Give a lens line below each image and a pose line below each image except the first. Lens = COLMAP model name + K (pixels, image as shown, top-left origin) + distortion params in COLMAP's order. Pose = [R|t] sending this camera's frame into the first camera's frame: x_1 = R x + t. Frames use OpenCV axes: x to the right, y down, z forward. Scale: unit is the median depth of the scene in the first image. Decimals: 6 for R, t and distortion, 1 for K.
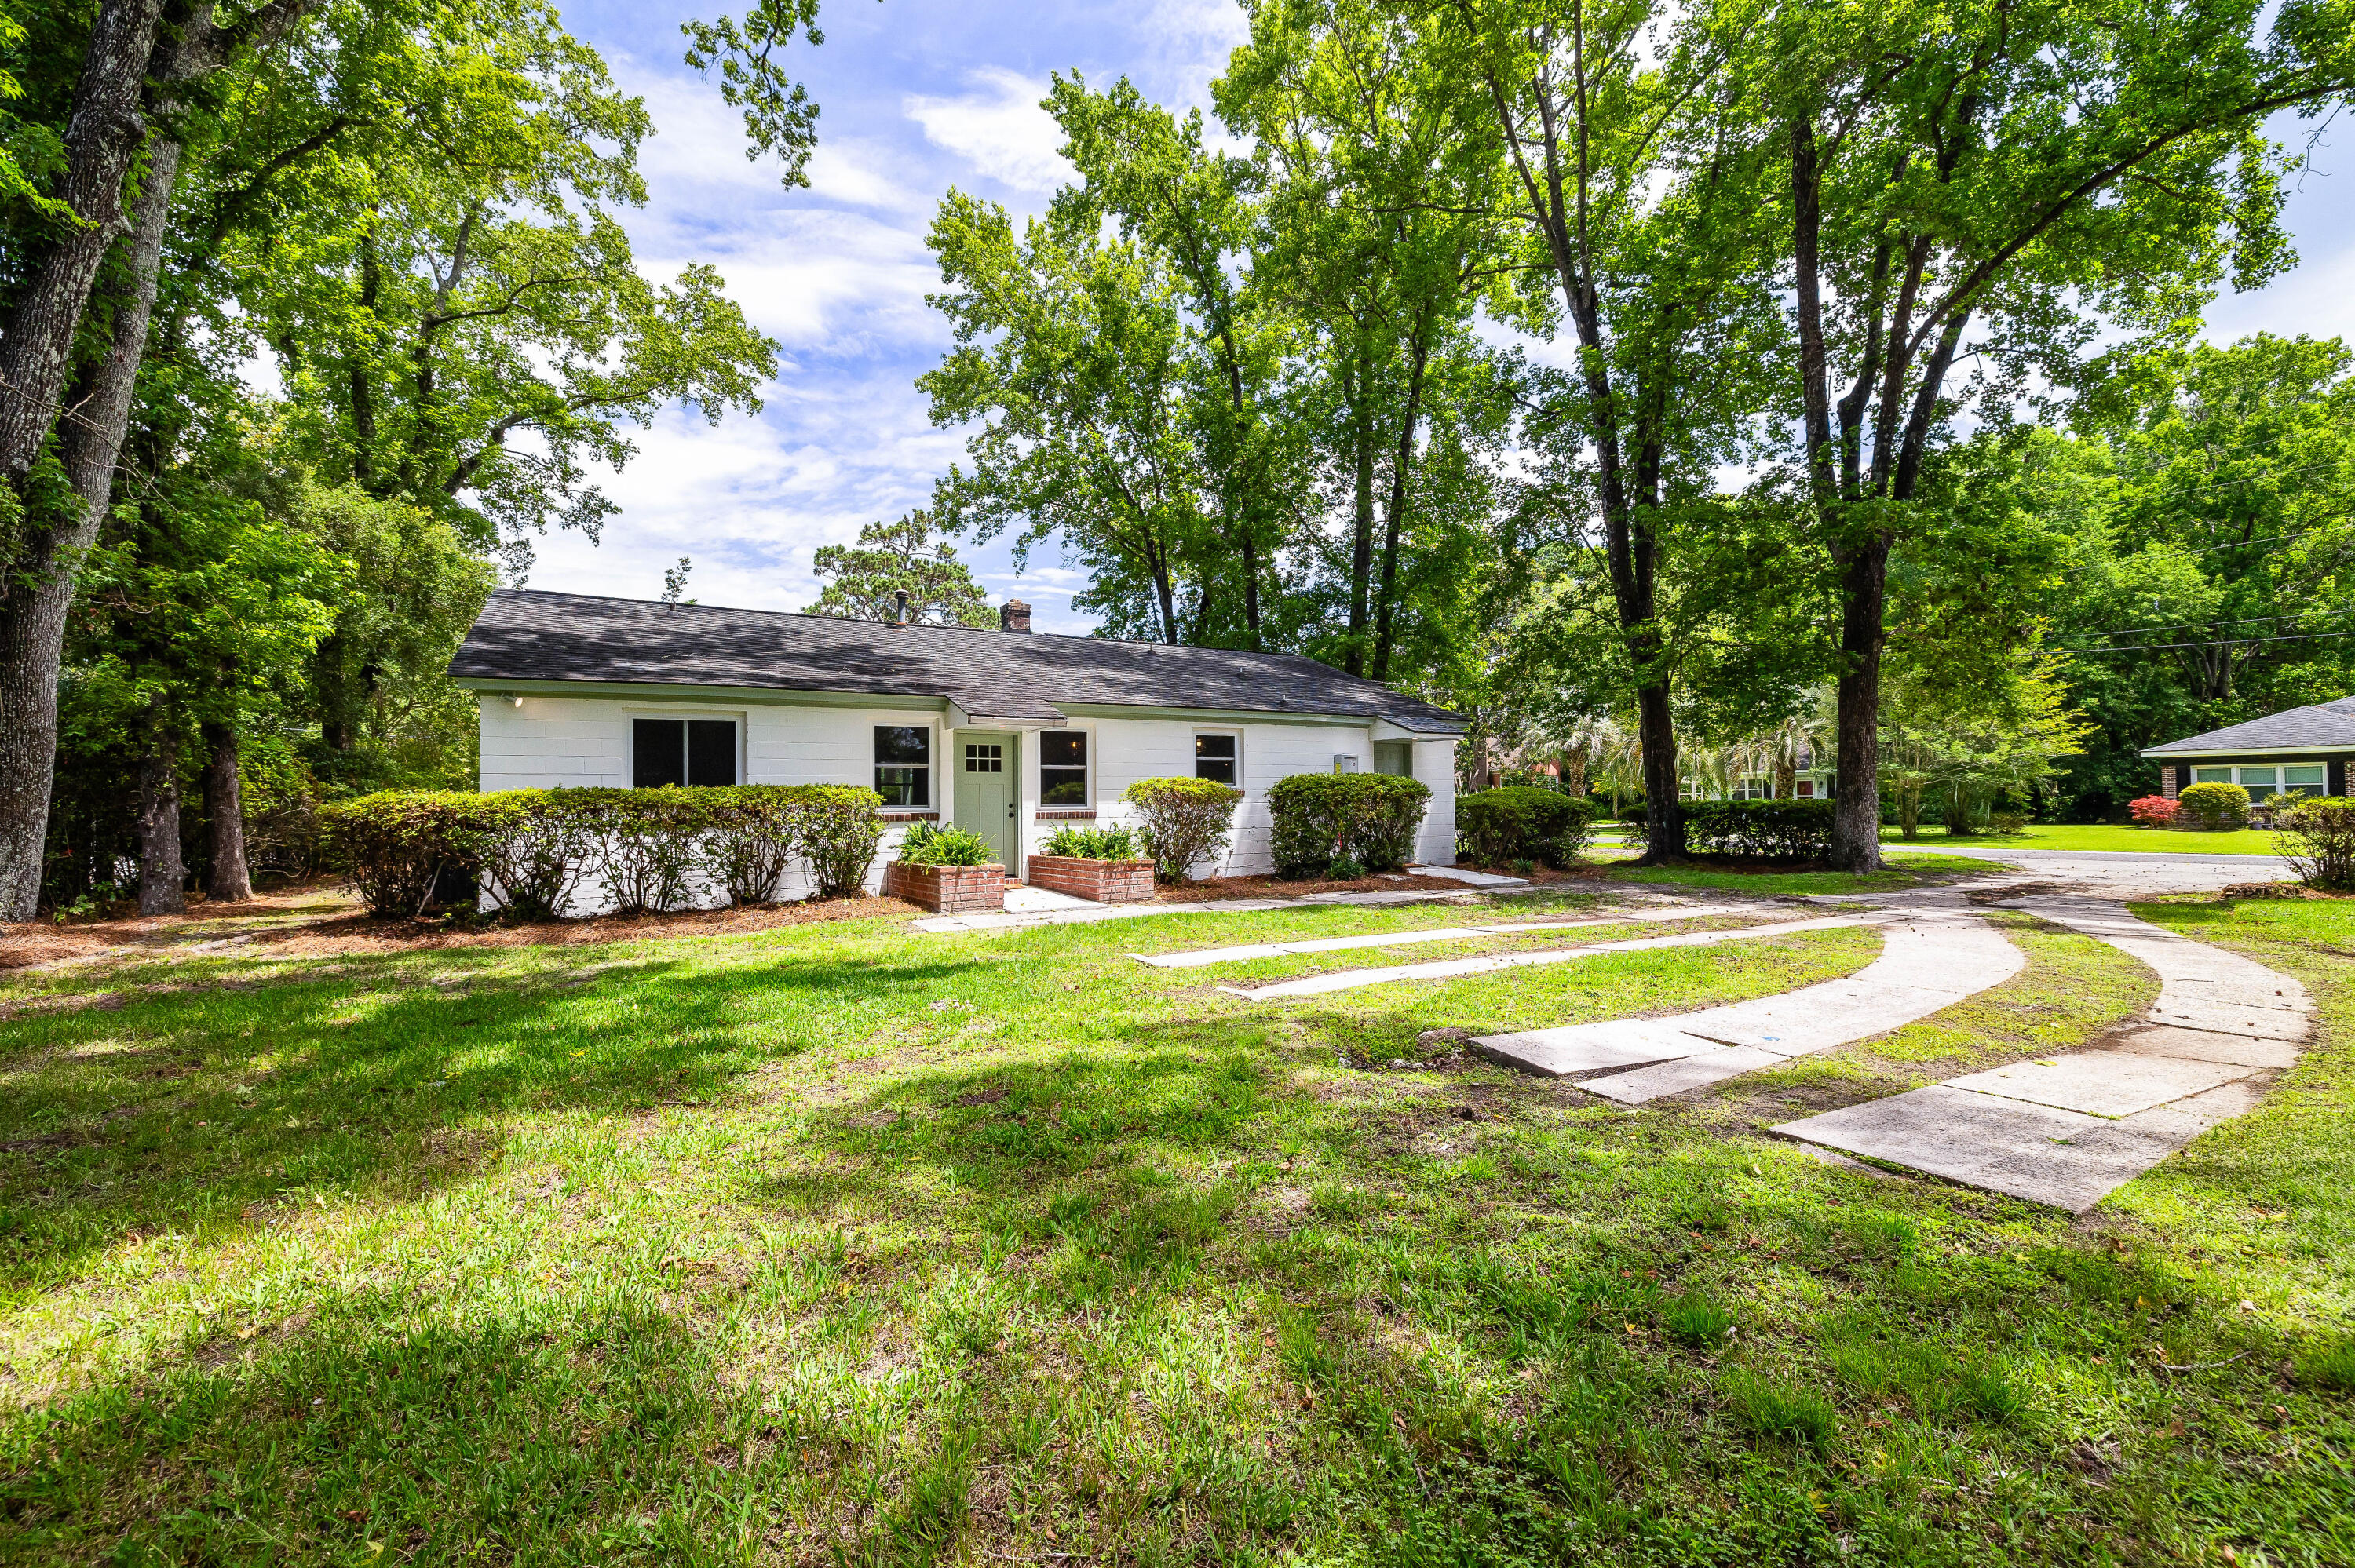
lens RADIAL K [[985.4, 0, 1179.7], [0, 985.4, 811.7], [0, 0, 1]] dist [0.001928, 0.000298]
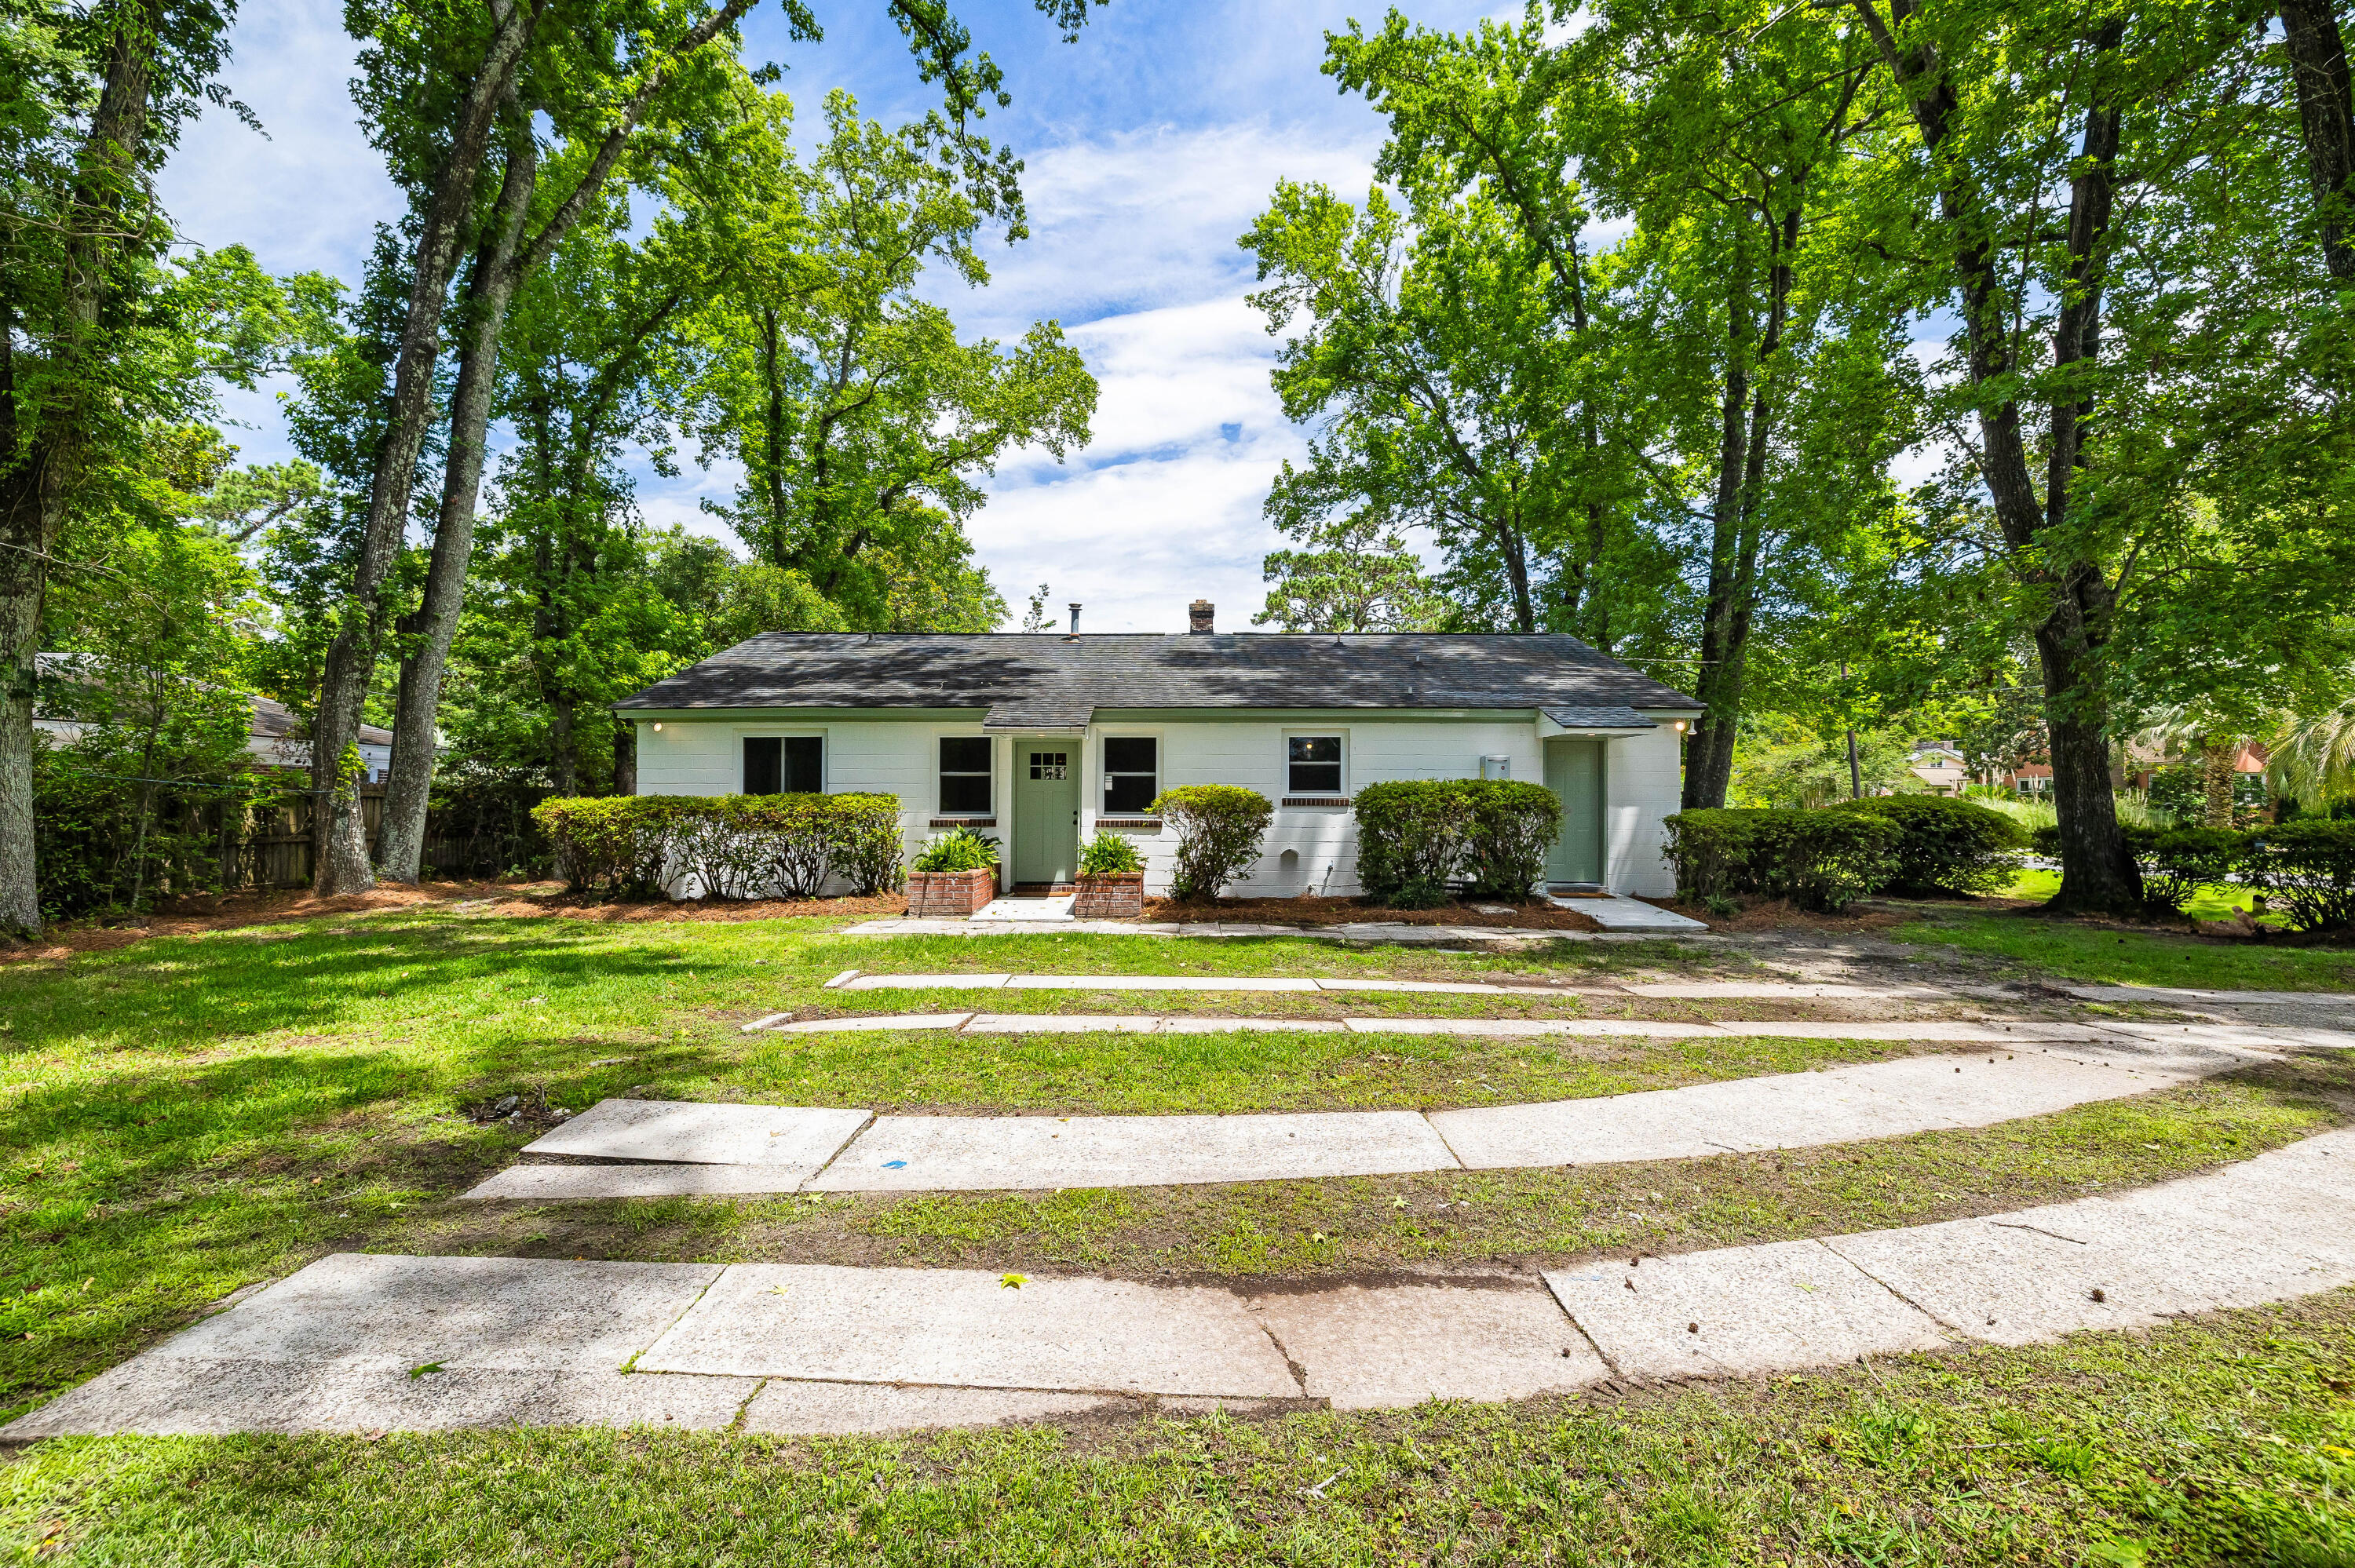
lens RADIAL K [[1011.7, 0, 1174.7], [0, 1011.7, 805.3], [0, 0, 1]] dist [0.003004, 0.000289]
pose [[0.862977, 0.012359, -0.505093, 0.420028], [-0.014256, 0.999898, 0.000109, -0.015416], [0.505043, 0.007107, 0.863065, 0.162129]]
